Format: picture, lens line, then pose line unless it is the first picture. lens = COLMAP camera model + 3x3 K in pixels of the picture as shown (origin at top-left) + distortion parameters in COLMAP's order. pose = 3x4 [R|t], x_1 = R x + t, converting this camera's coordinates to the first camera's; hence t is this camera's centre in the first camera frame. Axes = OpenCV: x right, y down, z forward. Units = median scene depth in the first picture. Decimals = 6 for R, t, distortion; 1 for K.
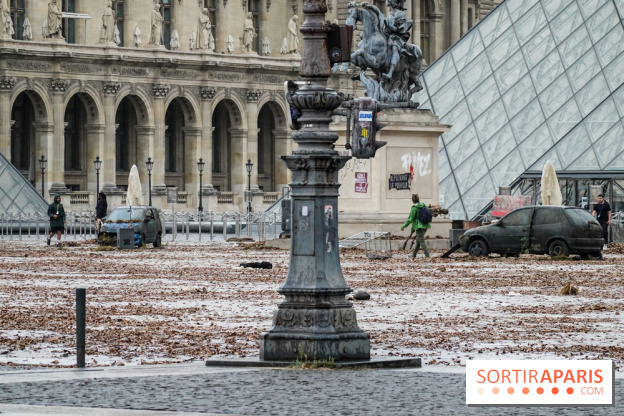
lens RADIAL K [[3960.0, 0, 312.4], [0, 3960.0, 208.2], [0, 0, 1]] dist [0.088460, 0.000000]
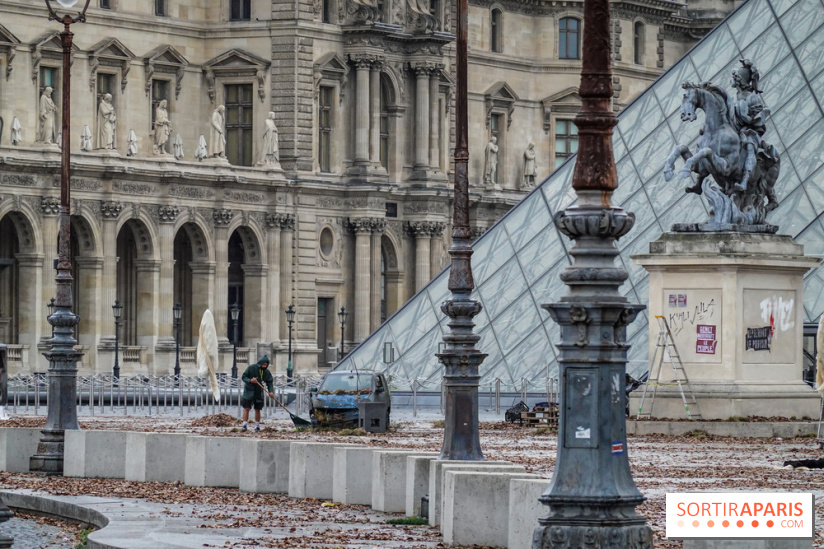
lens RADIAL K [[5229.2, 0, 409.7], [0, 5229.2, 280.7], [0, 0, 1]] dist [0.088460, 0.000000]
pose [[0.996500, 0.010554, 0.082923, -0.052904], [-0.009176, 0.999814, -0.016988, -0.000331], [-0.083087, 0.016167, 0.996411, 0.040138]]
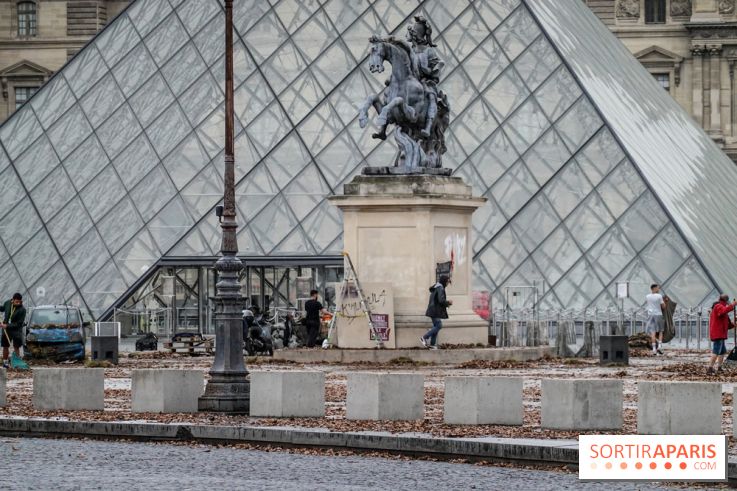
lens RADIAL K [[4677.1, 0, 374.2], [0, 4677.1, 247.9], [0, 0, 1]] dist [0.088460, 0.000000]
pose [[0.965158, 0.000369, 0.261667, -0.103258], [0.002391, 0.999945, -0.010230, -0.001038], [-0.261657, 0.010499, 0.965104, 0.063194]]
